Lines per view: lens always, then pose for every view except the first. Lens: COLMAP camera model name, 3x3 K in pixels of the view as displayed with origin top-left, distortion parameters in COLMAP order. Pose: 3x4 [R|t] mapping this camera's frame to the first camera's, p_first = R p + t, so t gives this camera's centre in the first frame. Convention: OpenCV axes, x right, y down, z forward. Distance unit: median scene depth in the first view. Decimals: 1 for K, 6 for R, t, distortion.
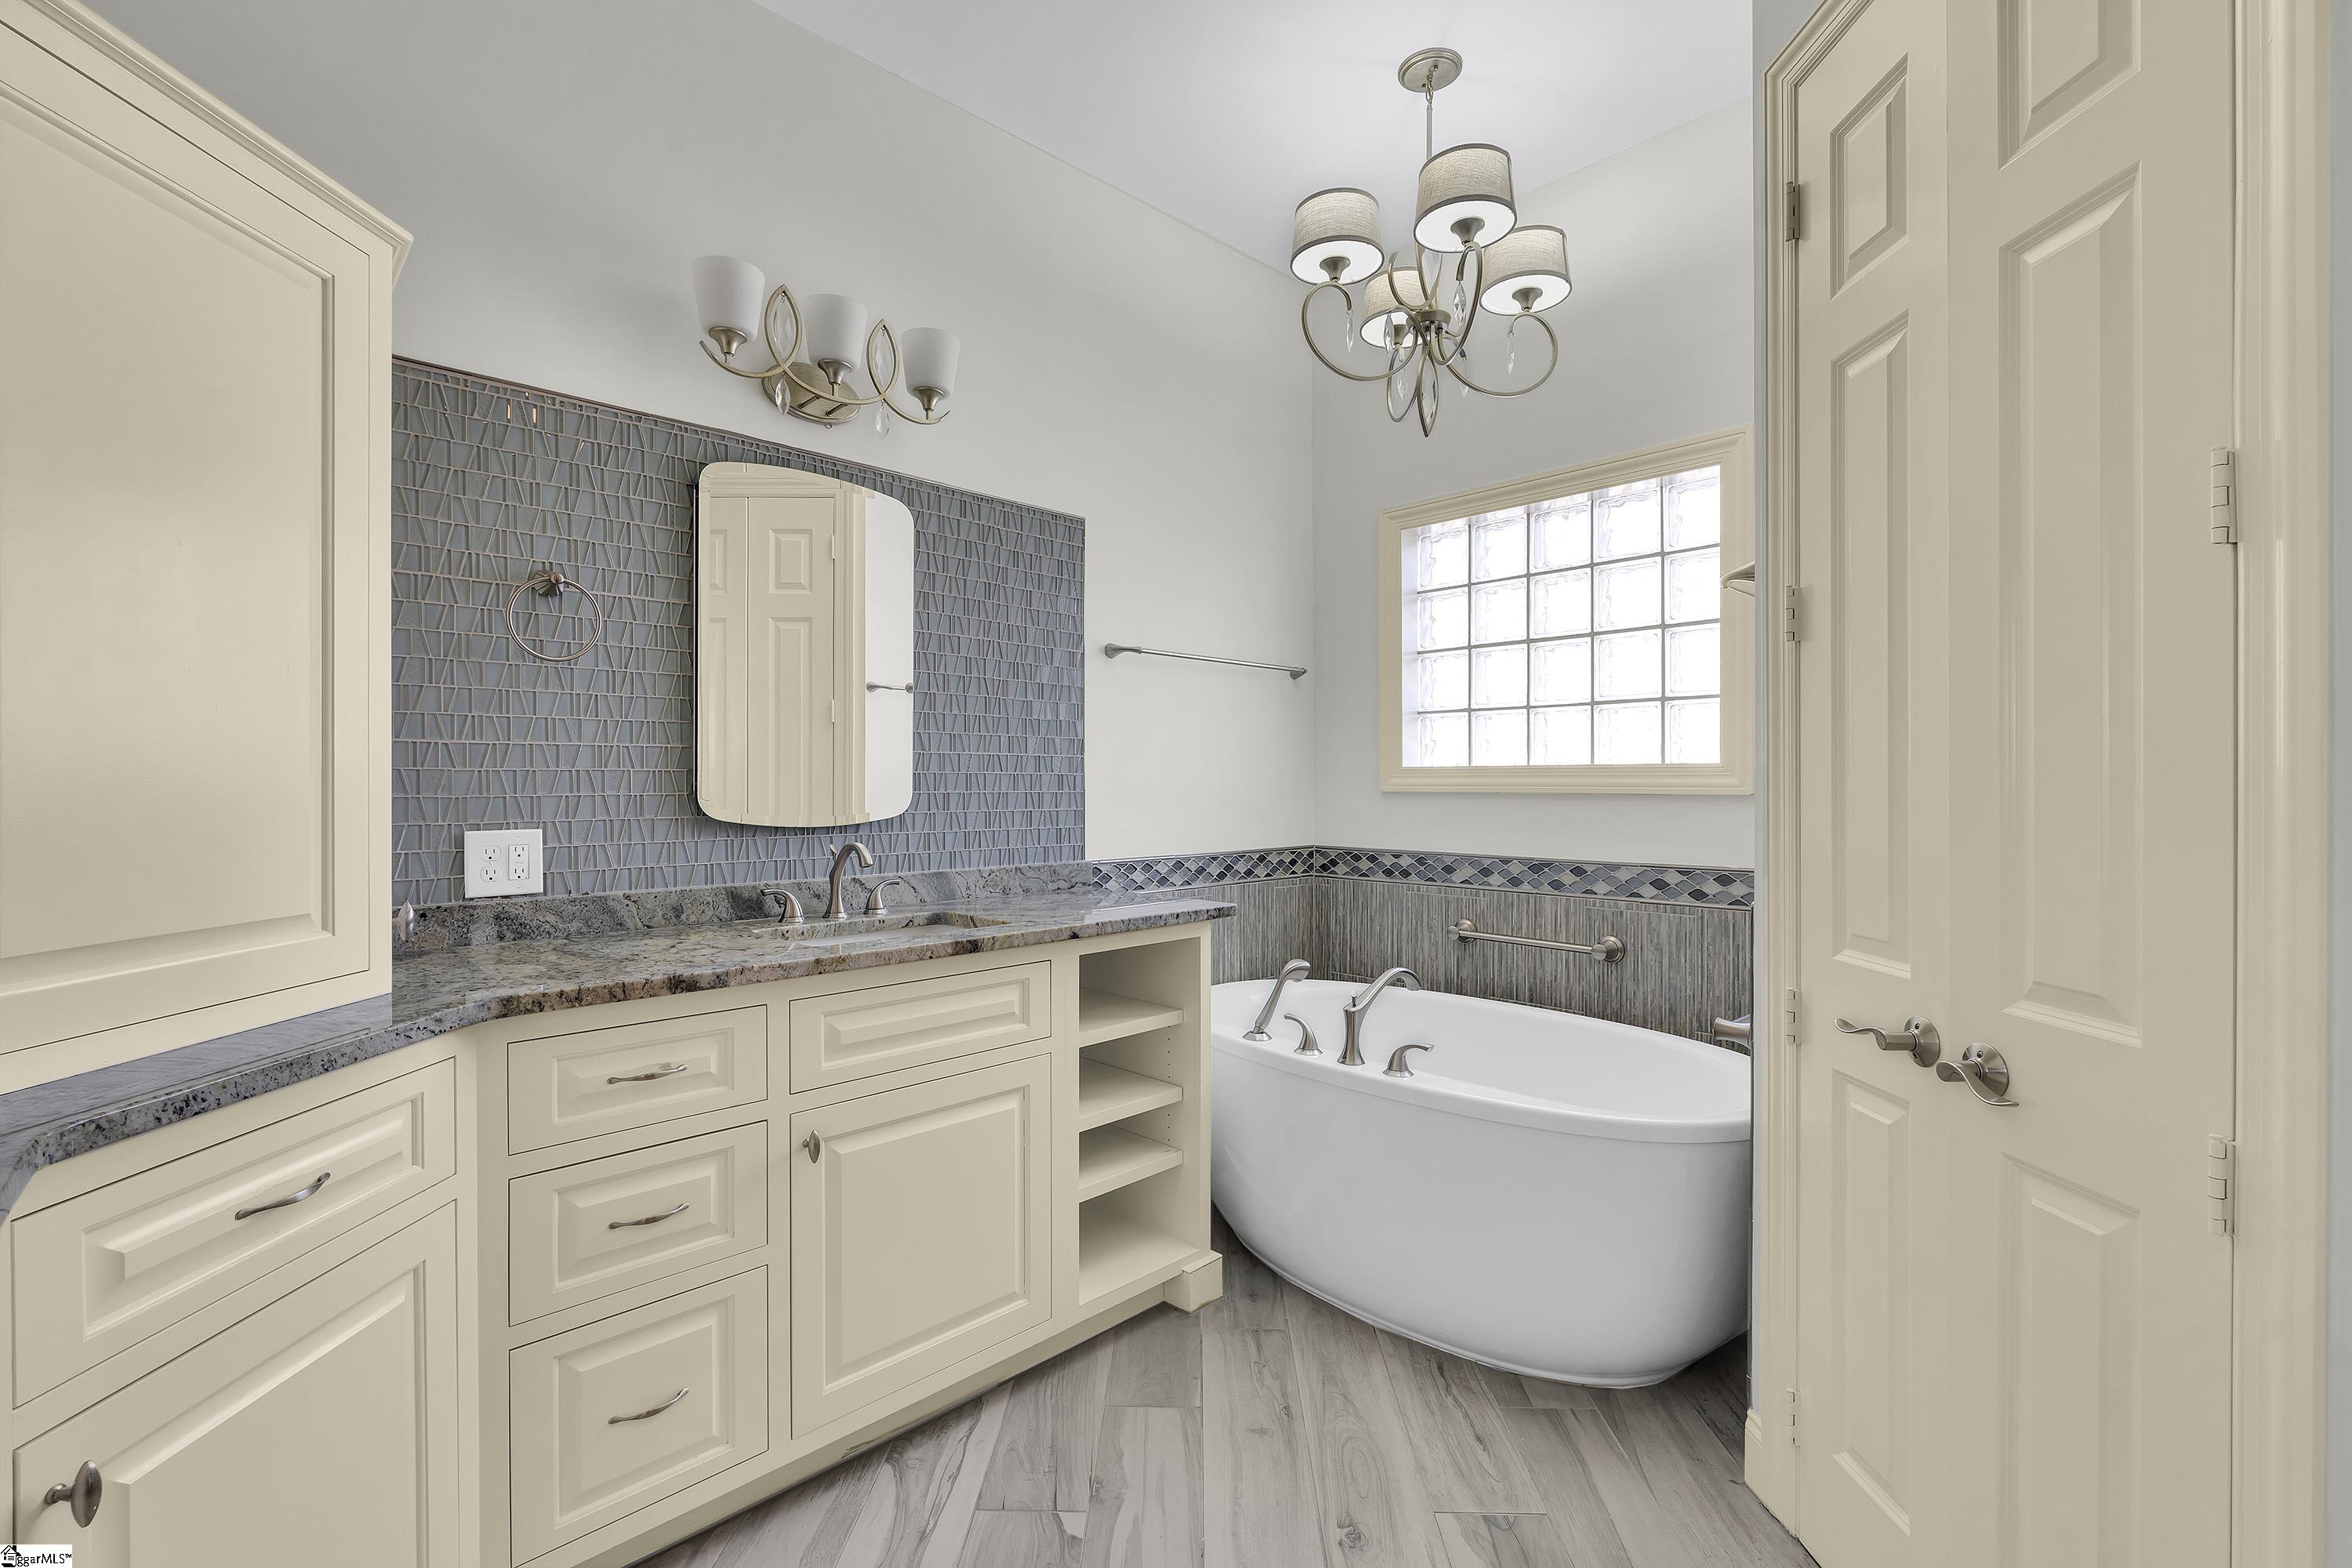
lens RADIAL K [[983.5, 0, 1161.4], [0, 983.5, 790.6], [0, 0, 1]] dist [-0.005173, -0.000235]
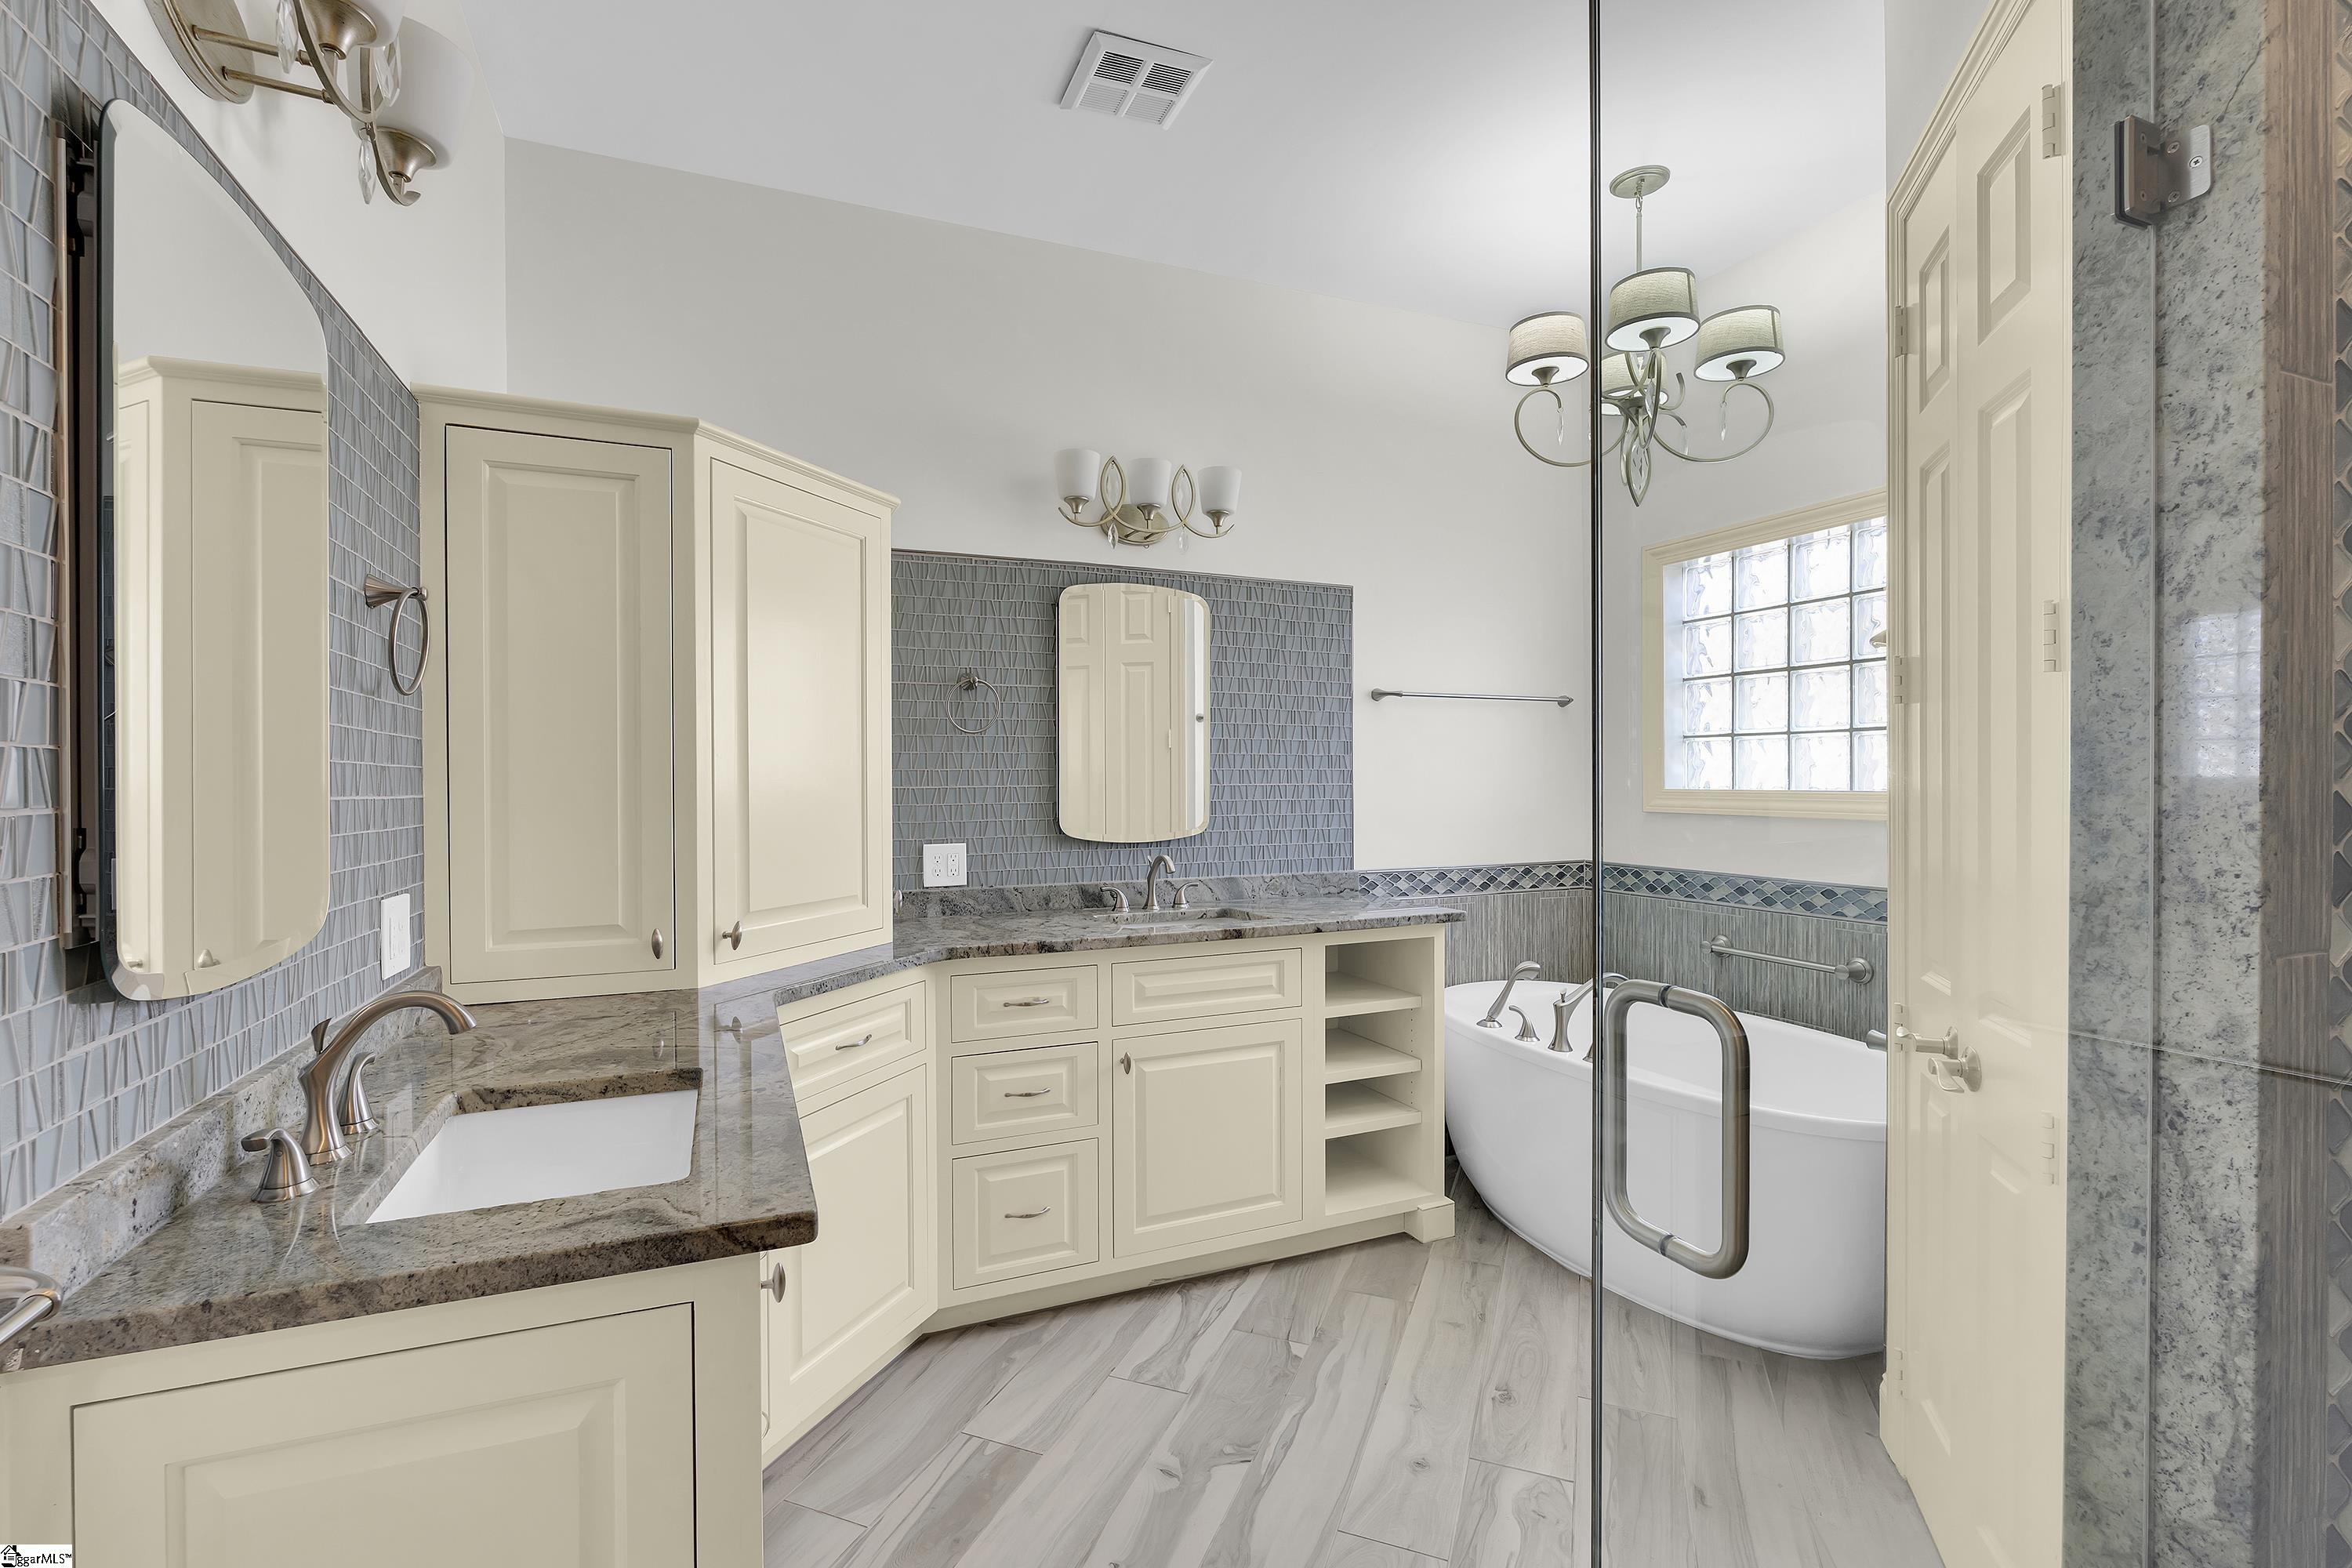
lens RADIAL K [[1052.0, 0, 1161.4], [0, 1052.0, 788.2], [0, 0, 1]] dist [-0.003896, -0.000244]
pose [[0.932115, -0.000927, -0.362162, 0.215704], [0.003539, 0.999972, 0.006548, -0.049613], [0.362146, -0.007385, 0.932092, -0.365464]]
